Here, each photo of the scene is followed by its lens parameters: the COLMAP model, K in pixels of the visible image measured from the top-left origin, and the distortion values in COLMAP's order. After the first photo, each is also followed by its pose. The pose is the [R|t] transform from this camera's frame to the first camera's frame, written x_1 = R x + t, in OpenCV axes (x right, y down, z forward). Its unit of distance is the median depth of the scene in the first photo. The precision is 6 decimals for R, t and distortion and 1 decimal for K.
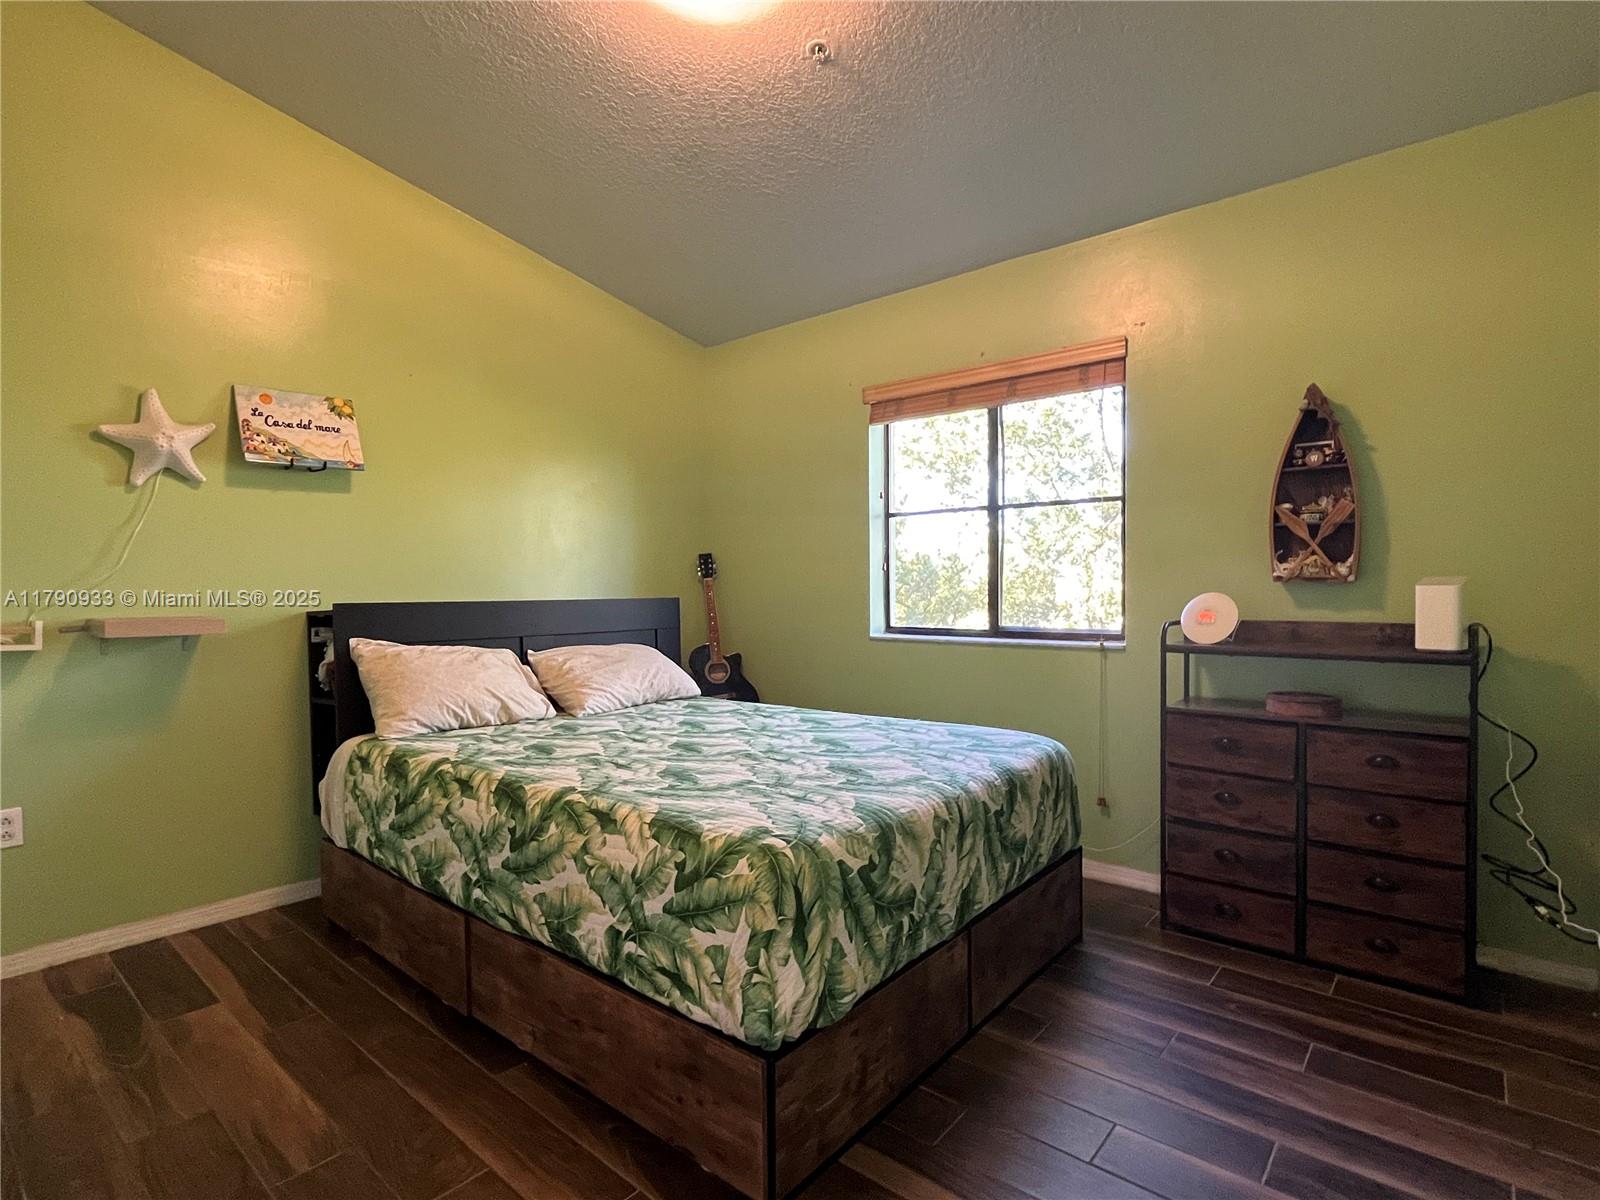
lens RADIAL K [[804.9, 0, 794.8], [0, 804.9, 596.9], [0, 0, 1]] dist [-0.000086, 0.000164]
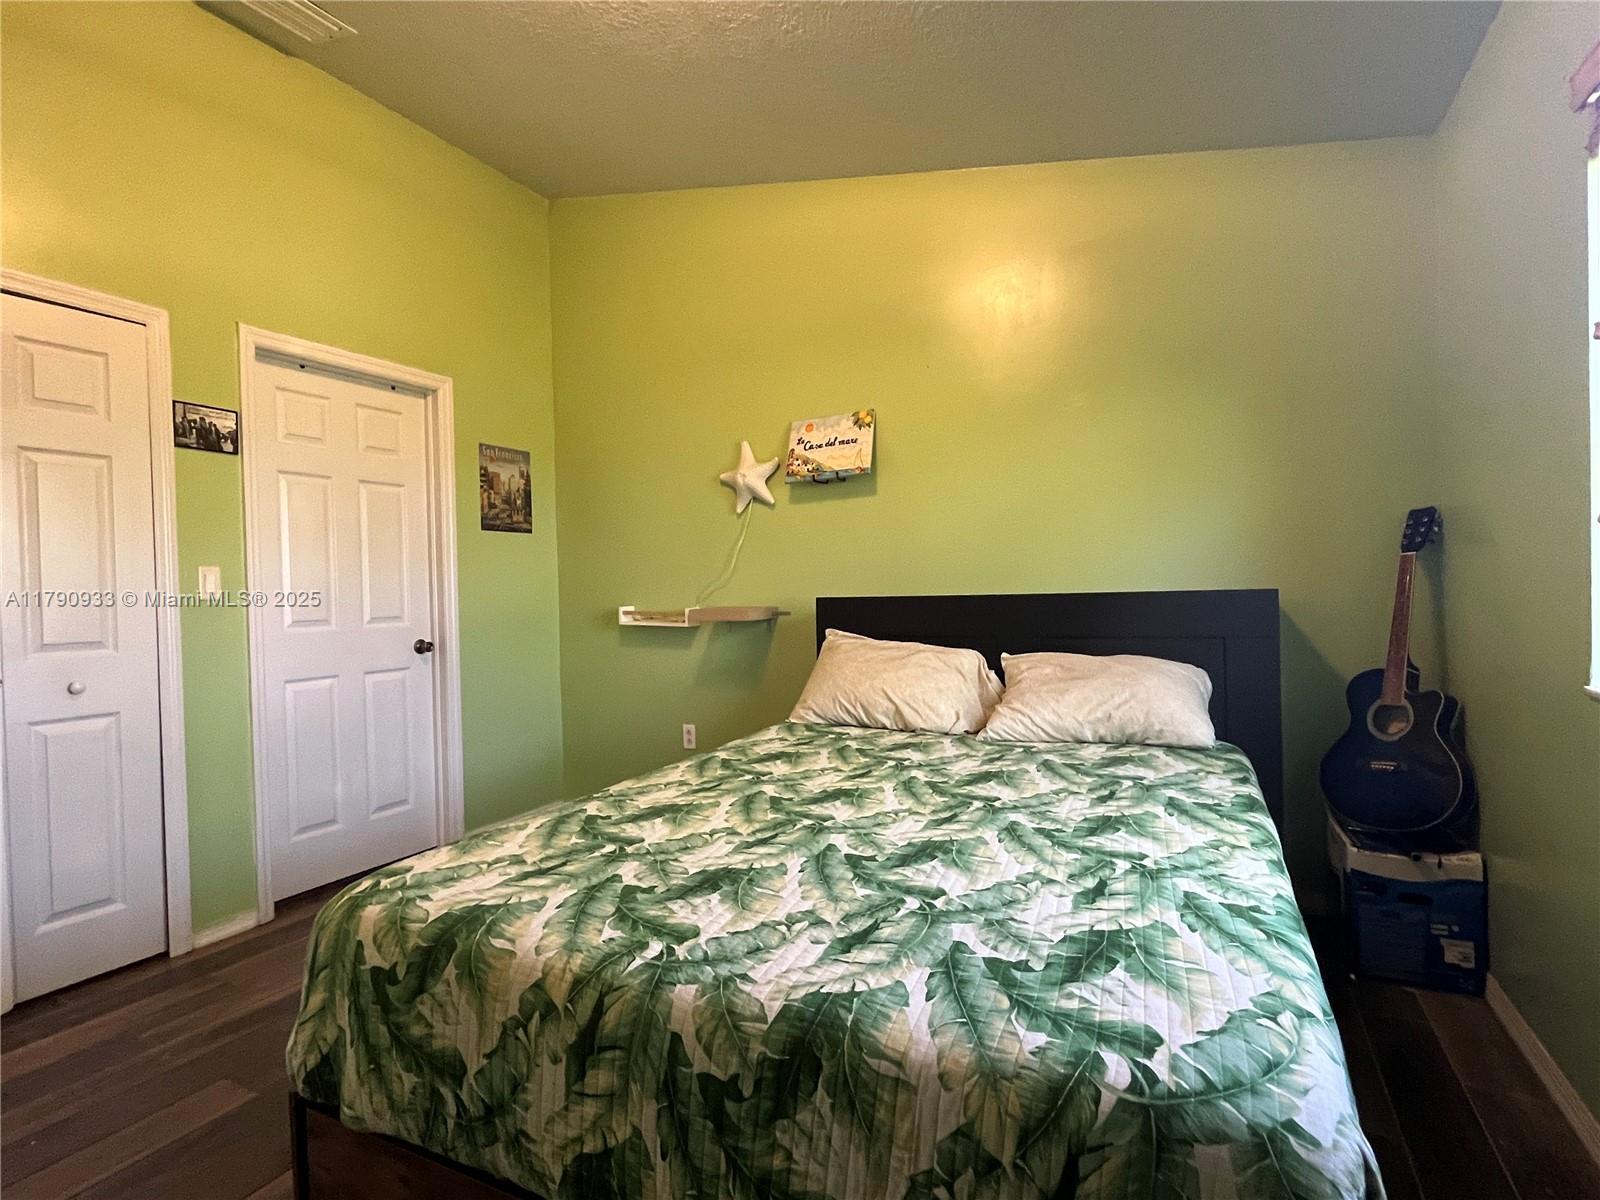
lens RADIAL K [[804.9, 0, 796.9], [0, 804.9, 602.7], [0, 0, 1]] dist [-0.000086, 0.000164]
pose [[0.231079, 0.019926, -0.972731, 0.560810], [0.016330, 0.999570, 0.024355, -0.013991], [0.972798, -0.021512, 0.230654, 0.749346]]
